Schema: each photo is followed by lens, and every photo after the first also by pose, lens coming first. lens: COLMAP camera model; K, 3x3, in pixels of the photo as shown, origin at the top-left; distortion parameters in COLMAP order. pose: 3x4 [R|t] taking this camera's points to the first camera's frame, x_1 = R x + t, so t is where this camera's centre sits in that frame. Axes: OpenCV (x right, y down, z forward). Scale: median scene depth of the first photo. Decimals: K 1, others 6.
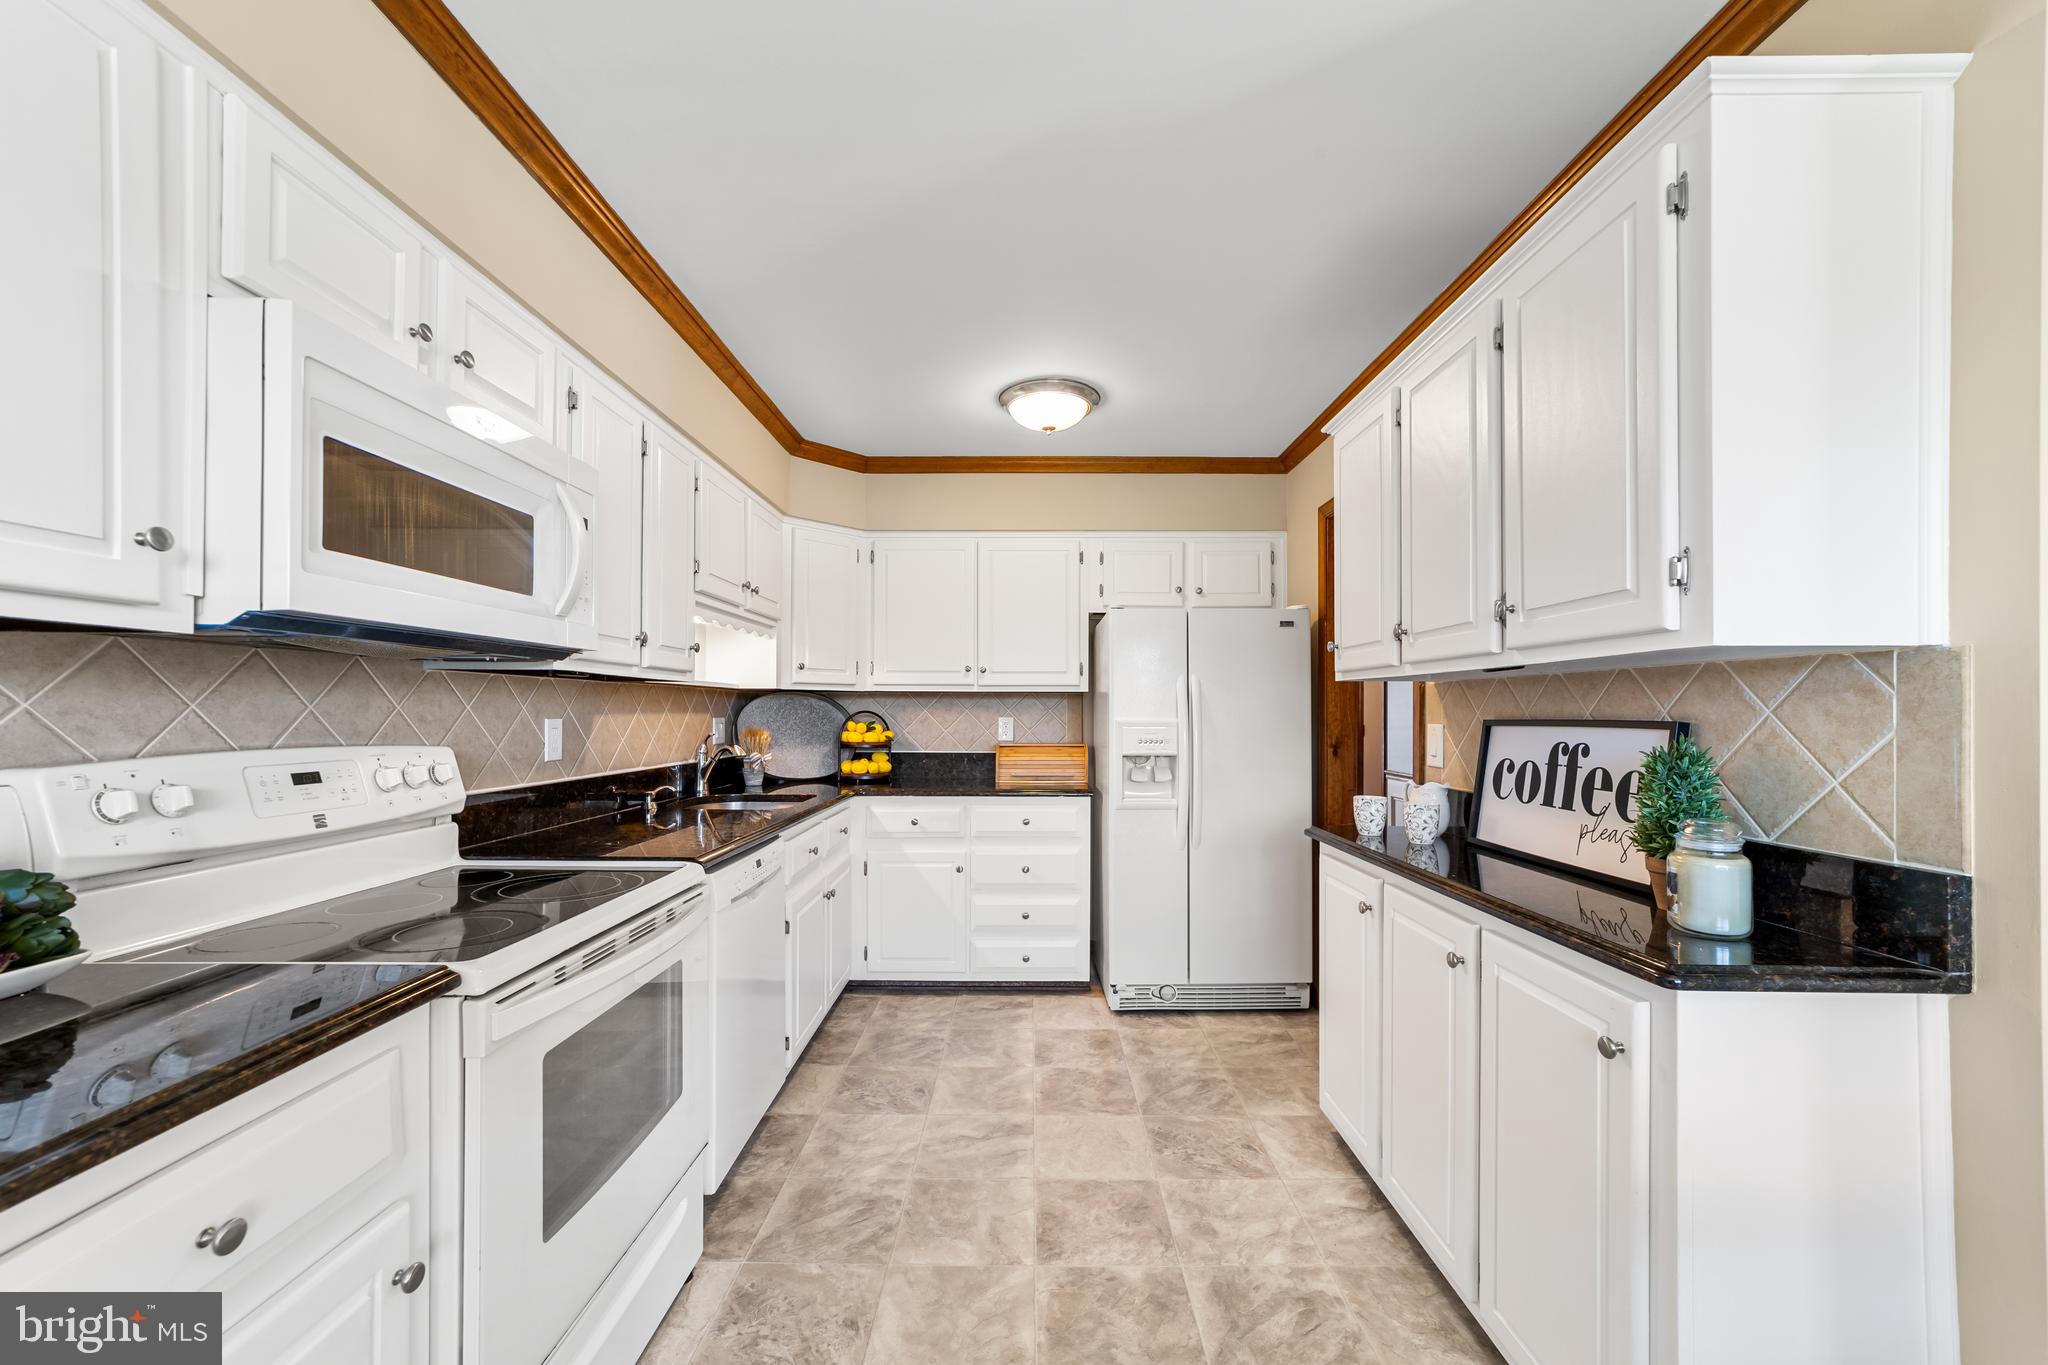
lens RADIAL K [[798.1, 0, 1024.6], [0, 798.1, 708.6], [0, 0, 1]] dist [-0.014466, 0.008062]
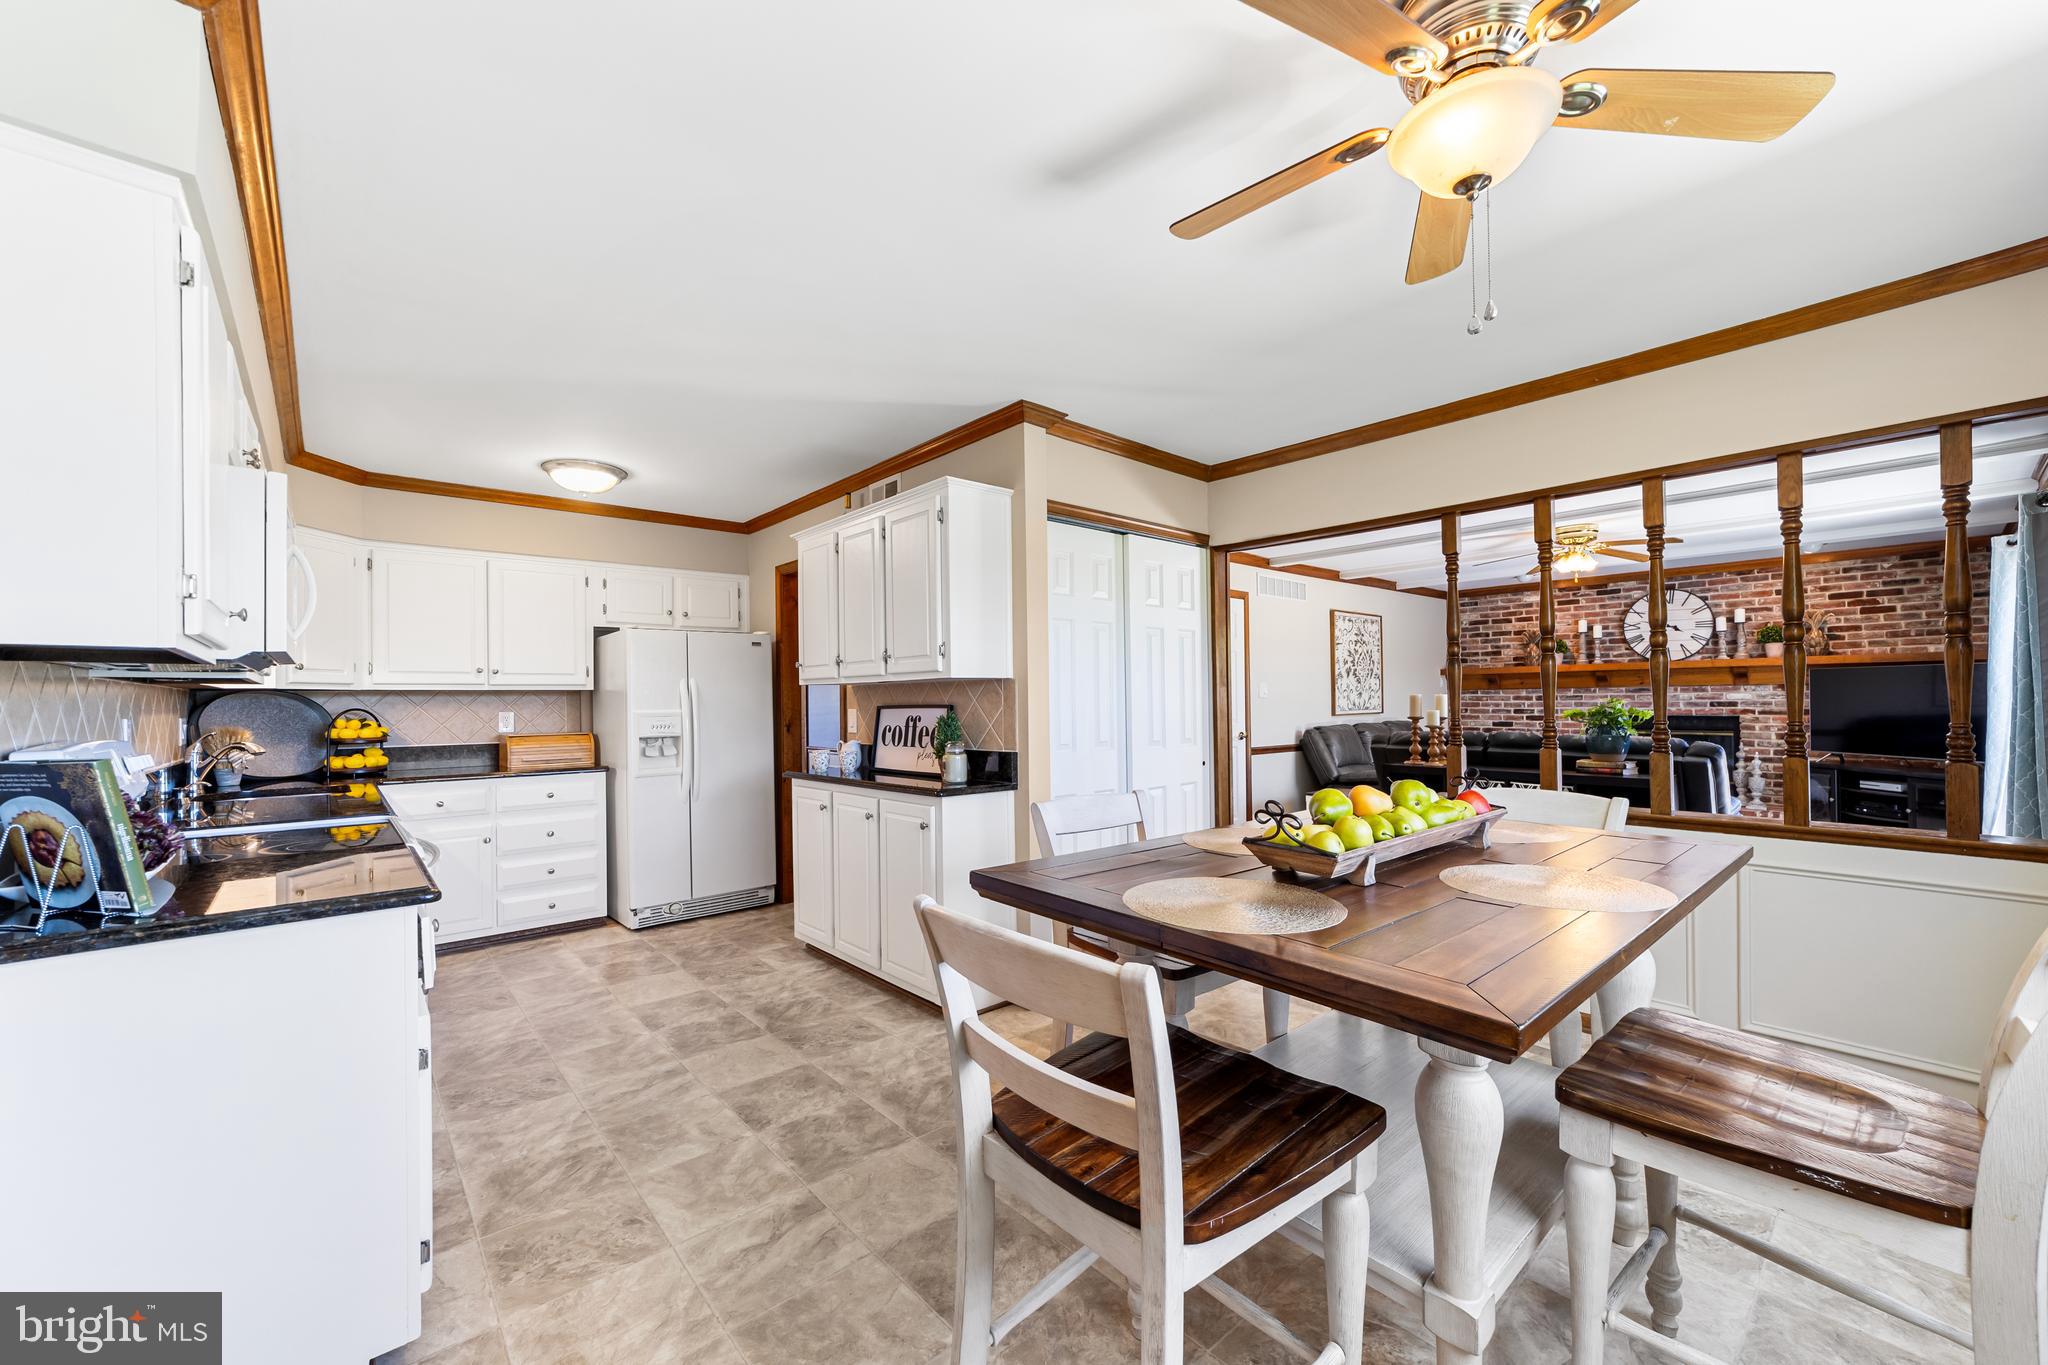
lens RADIAL K [[798.1, 0, 1024.6], [0, 798.1, 693.4], [0, 0, 1]] dist [-0.014466, 0.008062]
pose [[0.752083, -0.006264, 0.659038, -0.451393], [0.012282, 0.999914, -0.004512, -0.002877], [-0.658954, 0.011488, 0.752096, -0.728812]]
